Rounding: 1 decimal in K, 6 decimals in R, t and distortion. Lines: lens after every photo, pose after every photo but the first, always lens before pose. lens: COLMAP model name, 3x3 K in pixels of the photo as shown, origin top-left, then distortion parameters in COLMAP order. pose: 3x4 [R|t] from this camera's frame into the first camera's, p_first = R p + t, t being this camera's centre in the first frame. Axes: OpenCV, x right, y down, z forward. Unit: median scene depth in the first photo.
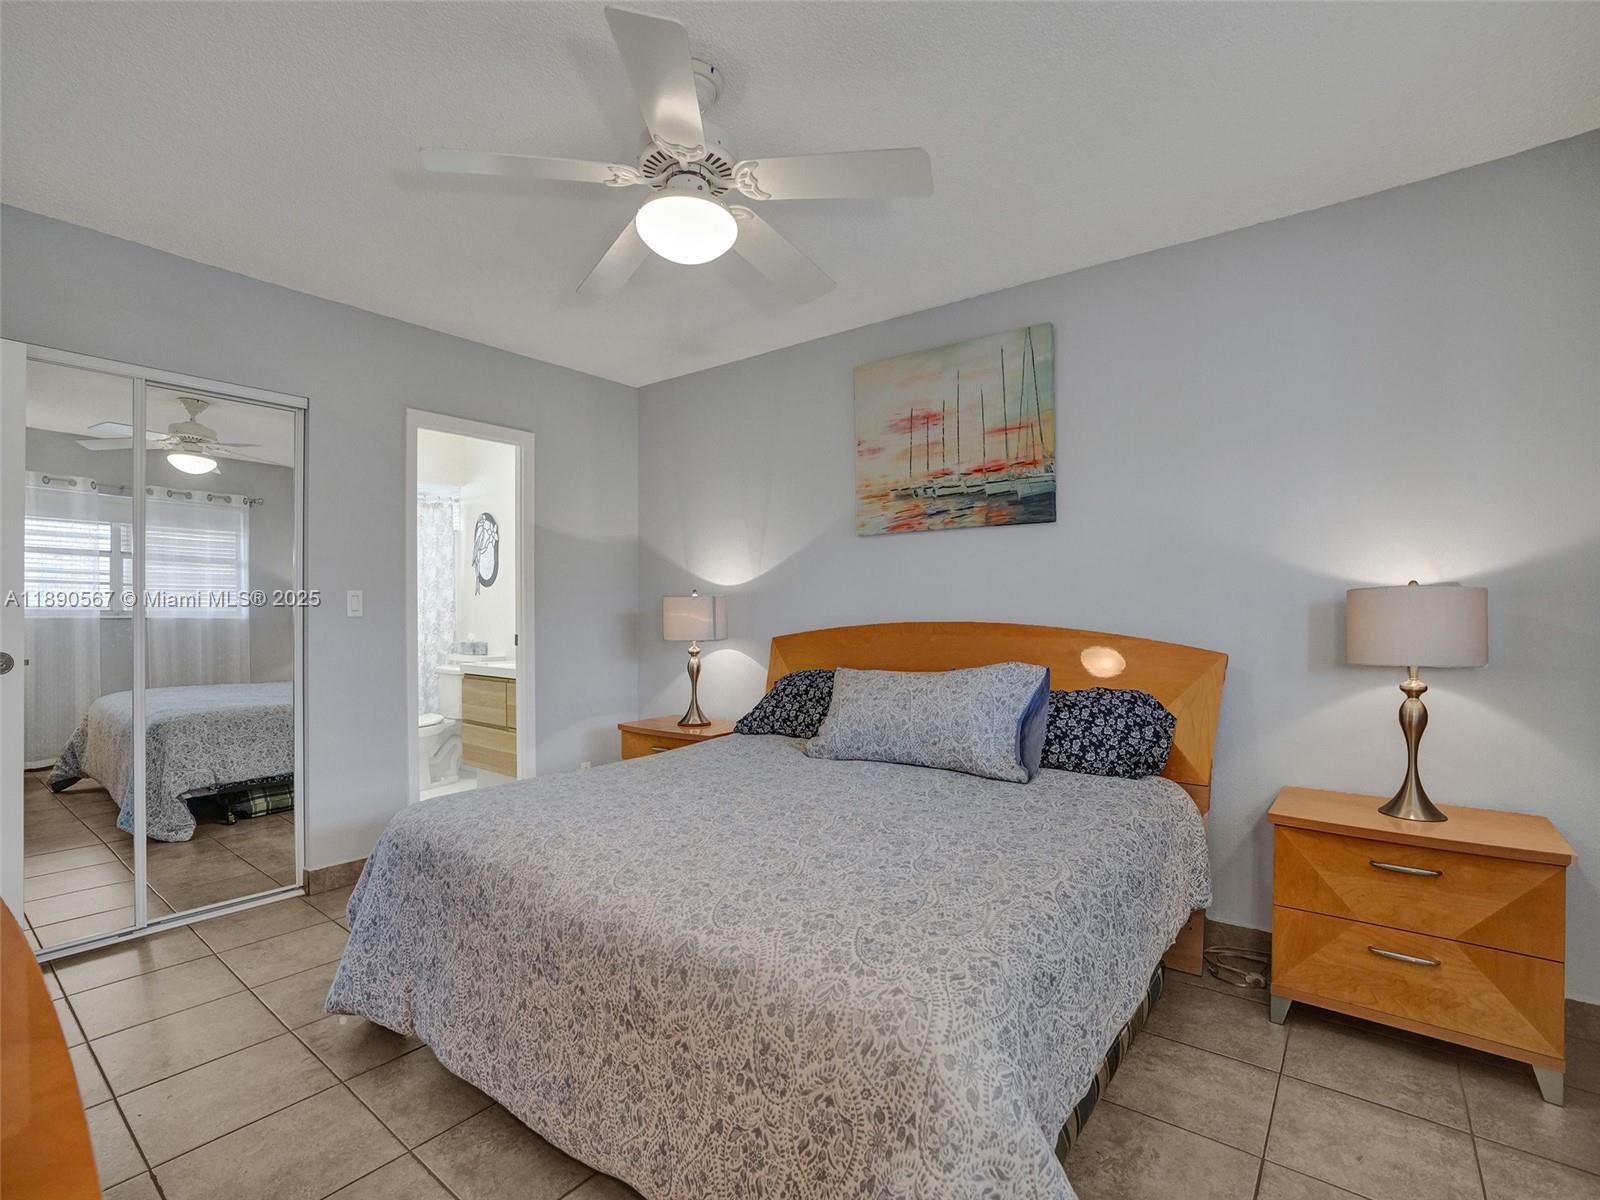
lens RADIAL K [[736.2, 0, 793.8], [0, 736.2, 594.8], [0, 0, 1]] dist [-0.002422, 0.000337]
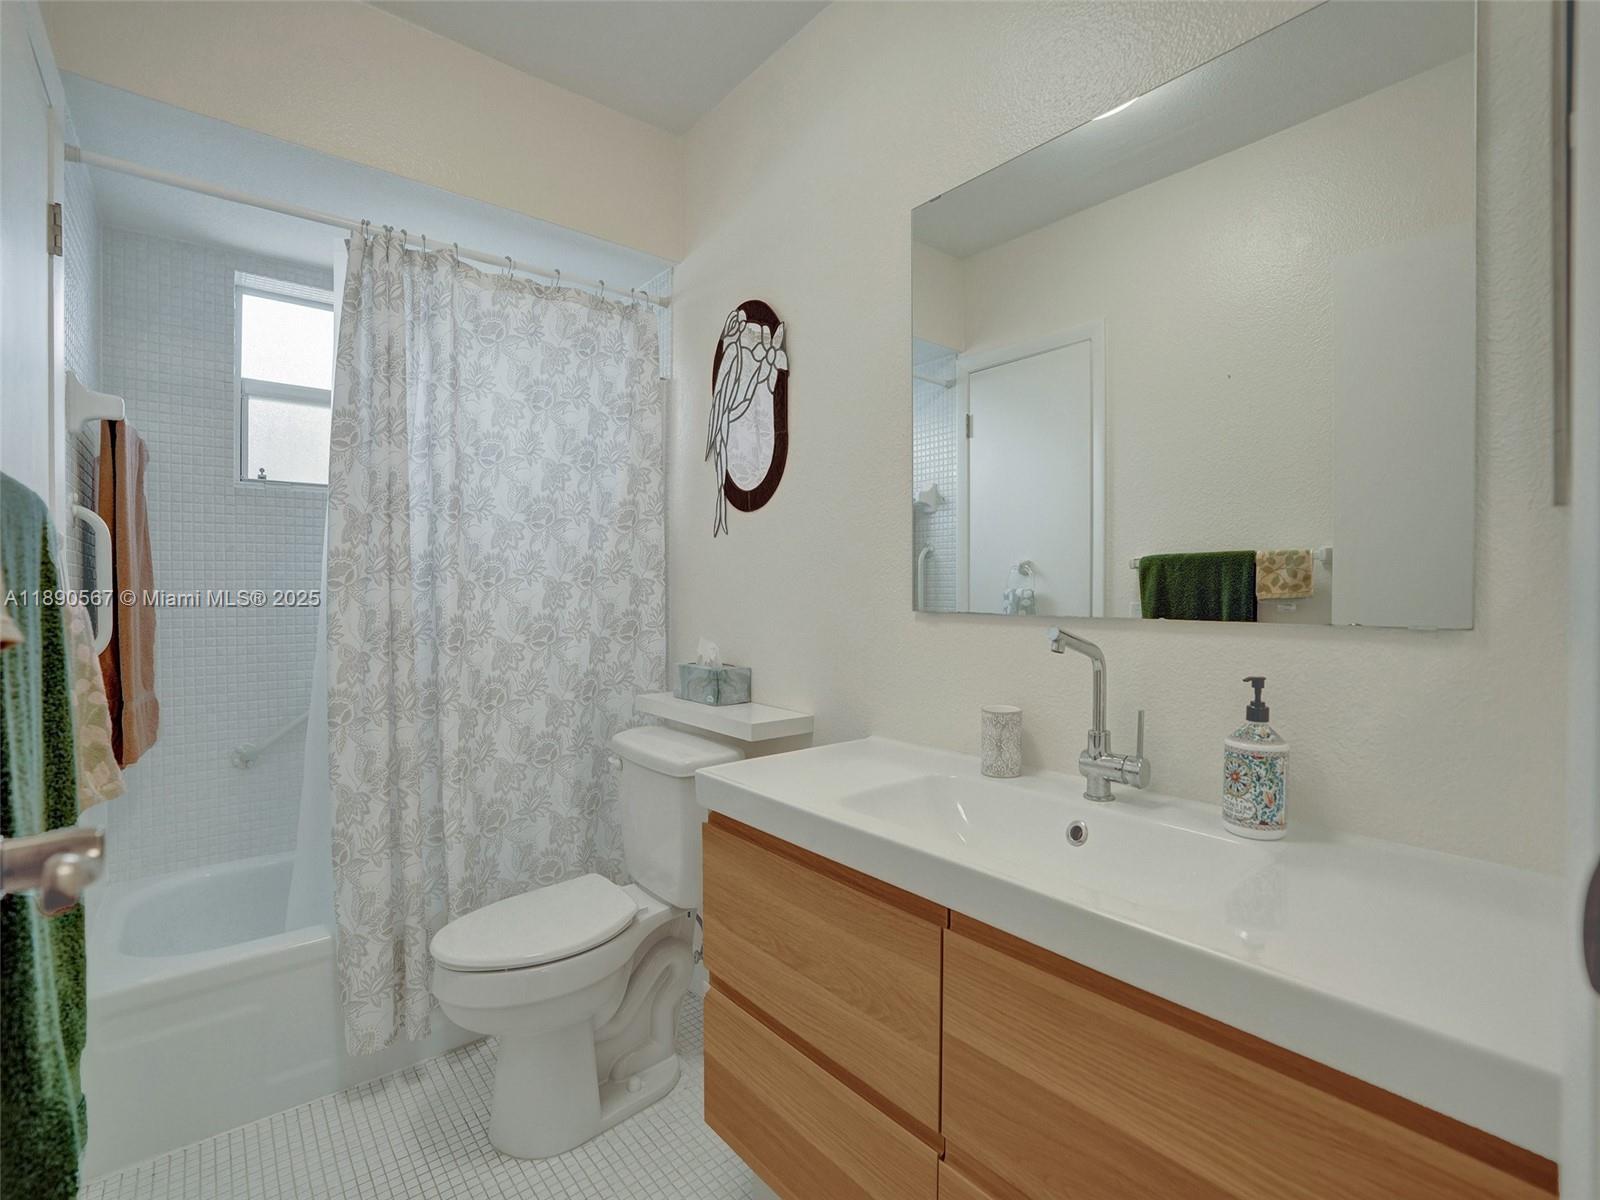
lens RADIAL K [[736.2, 0, 793.8], [0, 736.2, 594.8], [0, 0, 1]] dist [-0.002422, 0.000337]
pose [[0.978823, 0.015129, -0.204148, -0.324602], [-0.009914, 0.999599, 0.026543, 0.020004], [0.204468, -0.023957, 0.978580, 0.659349]]
